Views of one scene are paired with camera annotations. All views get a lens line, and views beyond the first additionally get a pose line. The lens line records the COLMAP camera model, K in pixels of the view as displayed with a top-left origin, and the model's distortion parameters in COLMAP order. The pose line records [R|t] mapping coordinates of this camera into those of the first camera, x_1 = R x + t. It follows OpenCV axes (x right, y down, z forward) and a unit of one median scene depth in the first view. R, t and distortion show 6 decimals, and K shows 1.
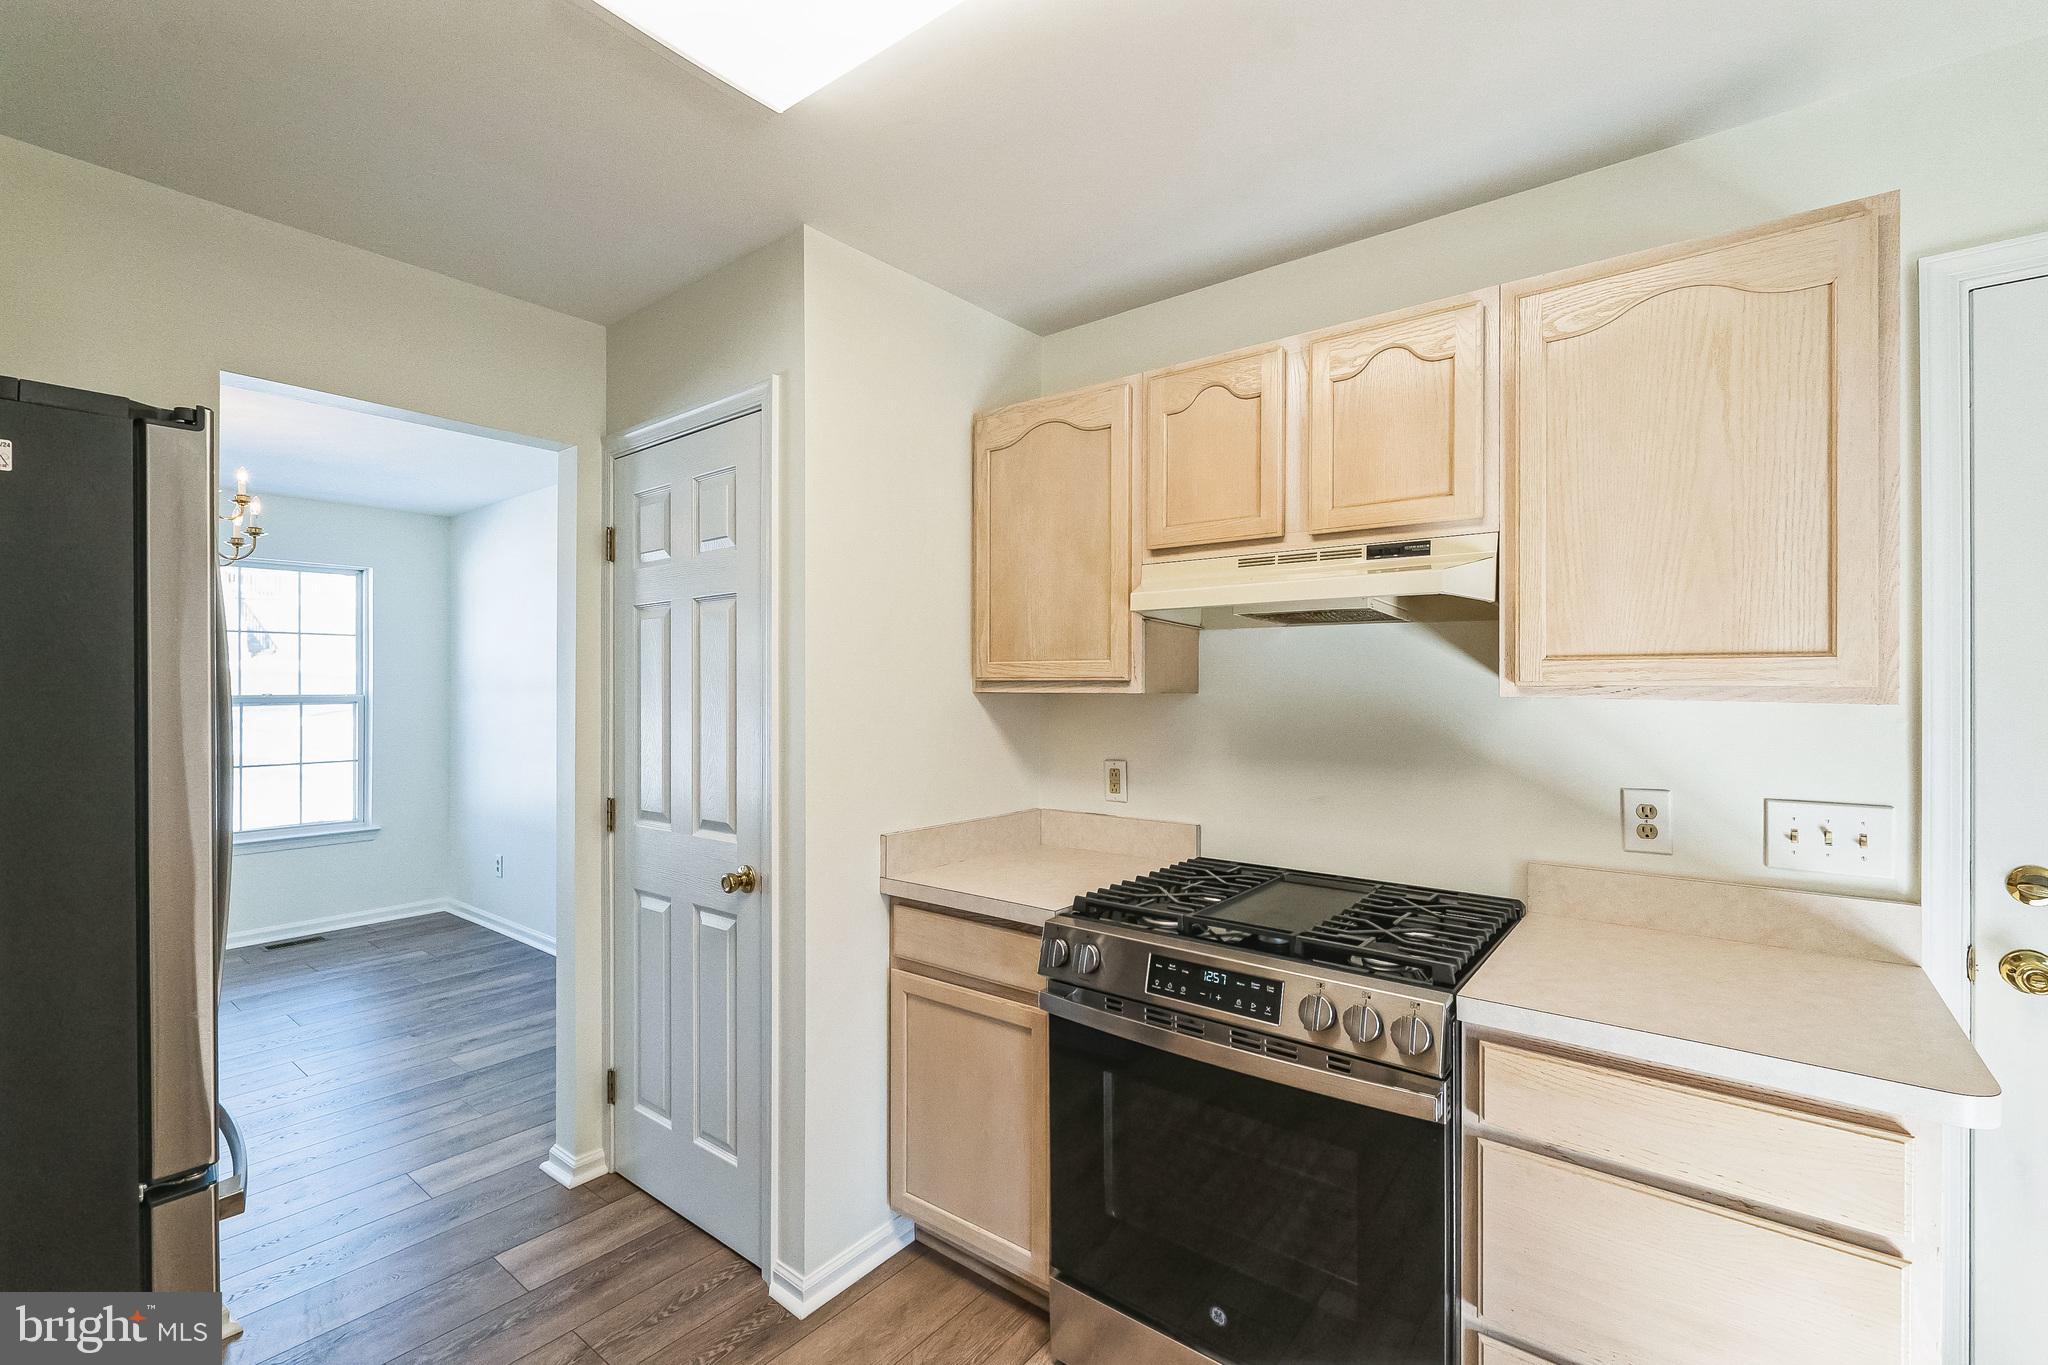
lens RADIAL K [[919.4, 0, 1009.5], [0, 919.4, 689.9], [0, 0, 1]] dist [-0.005550, 0.002142]
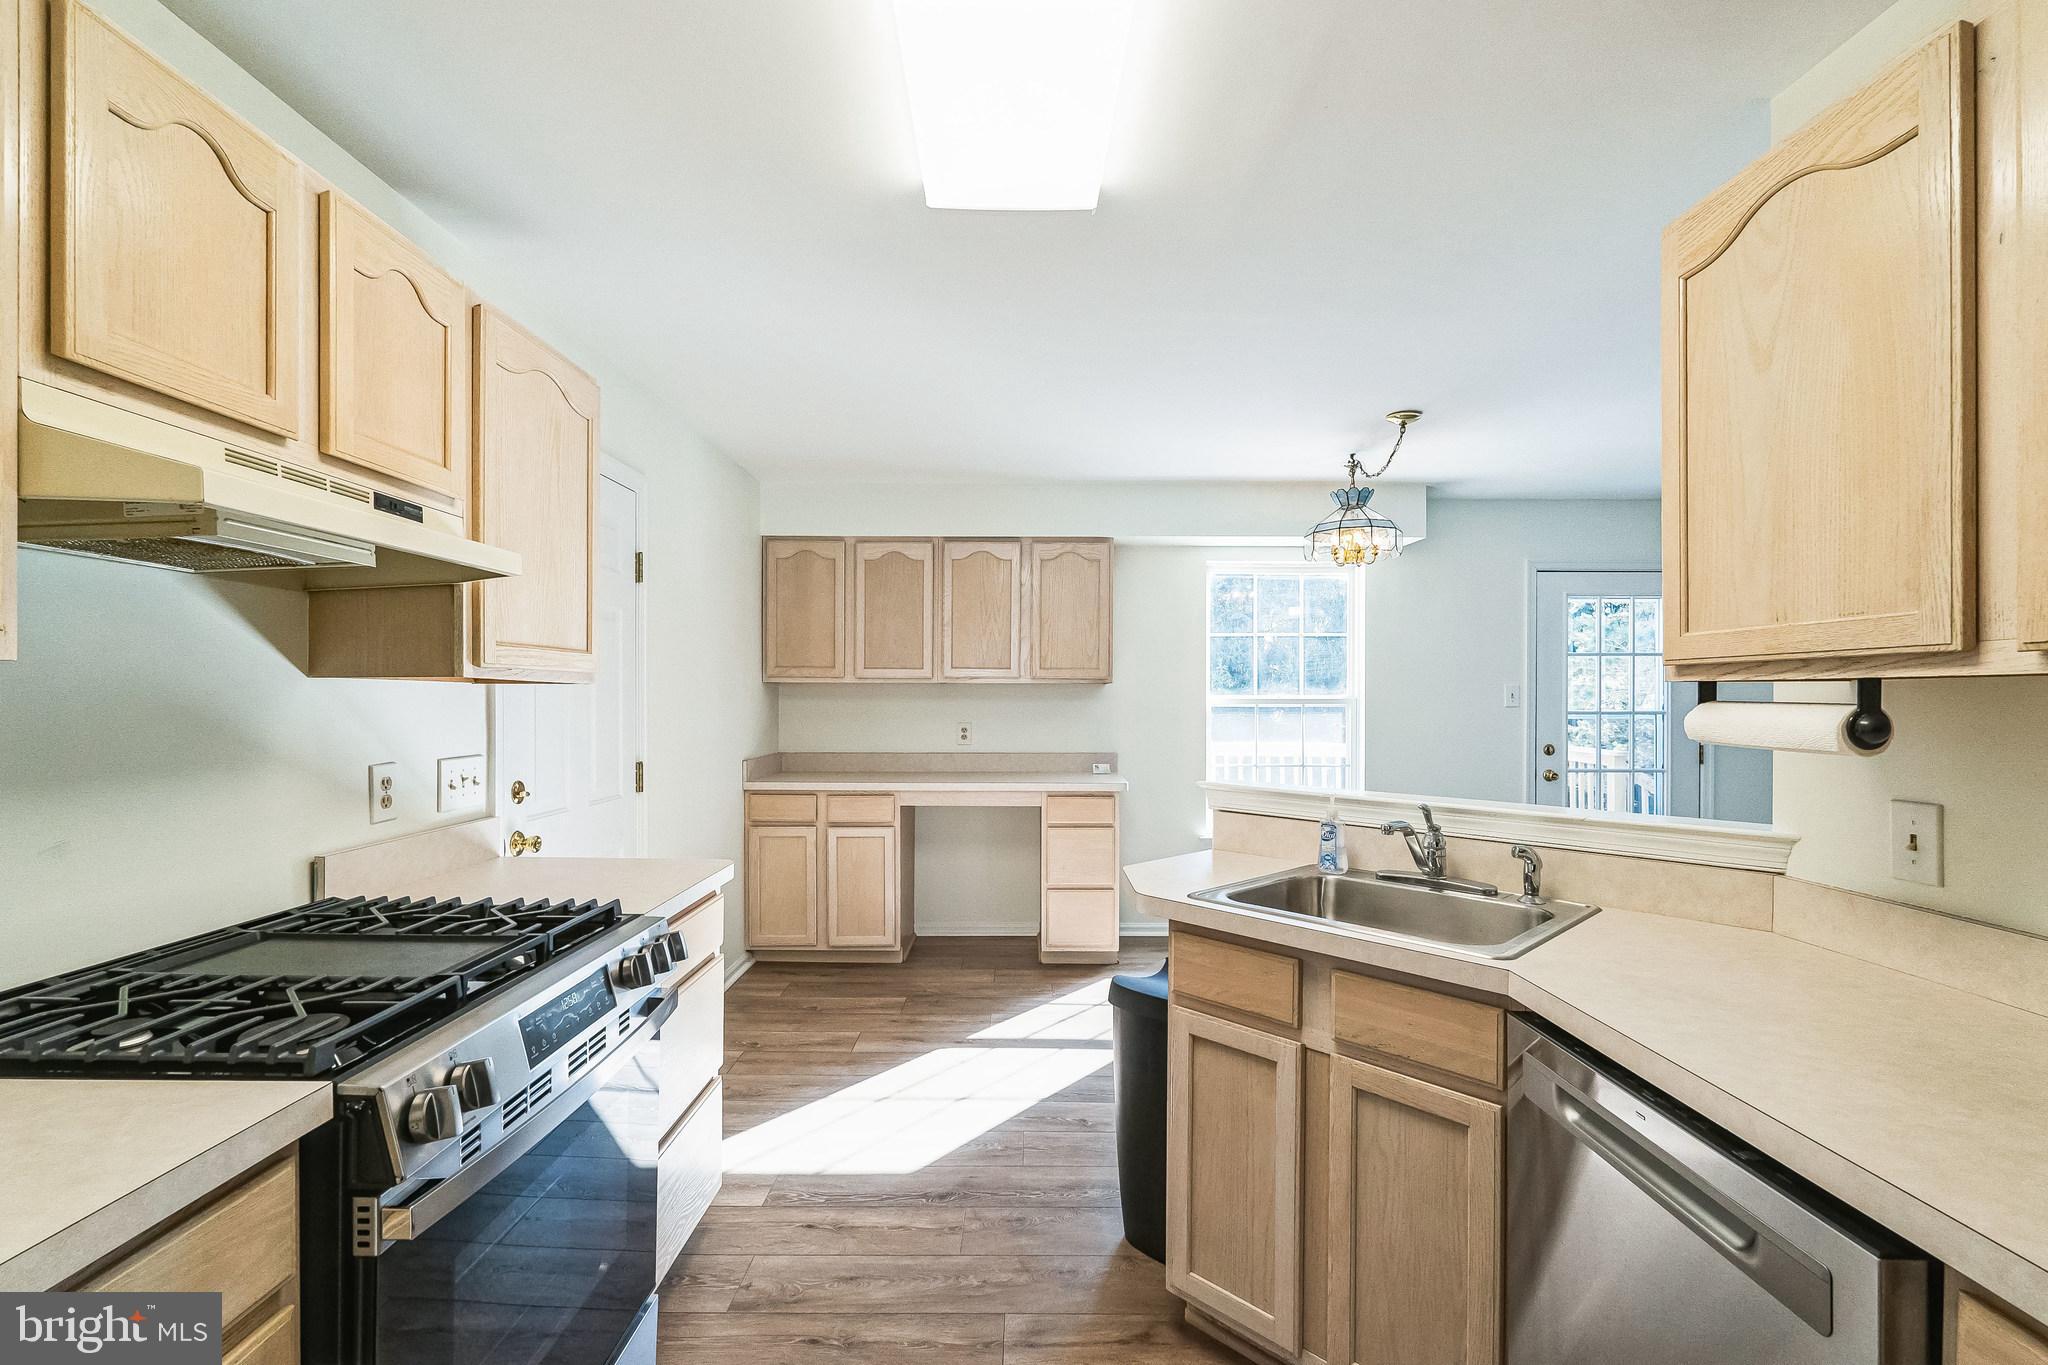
lens RADIAL K [[919.4, 0, 1015.9], [0, 919.4, 698.7], [0, 0, 1]] dist [-0.005550, 0.002142]
pose [[-0.618003, -0.007031, 0.786144, -0.631406], [-0.003449, 0.999975, 0.006233, 0.021985], [-0.786168, 0.001141, -0.618011, 1.086132]]
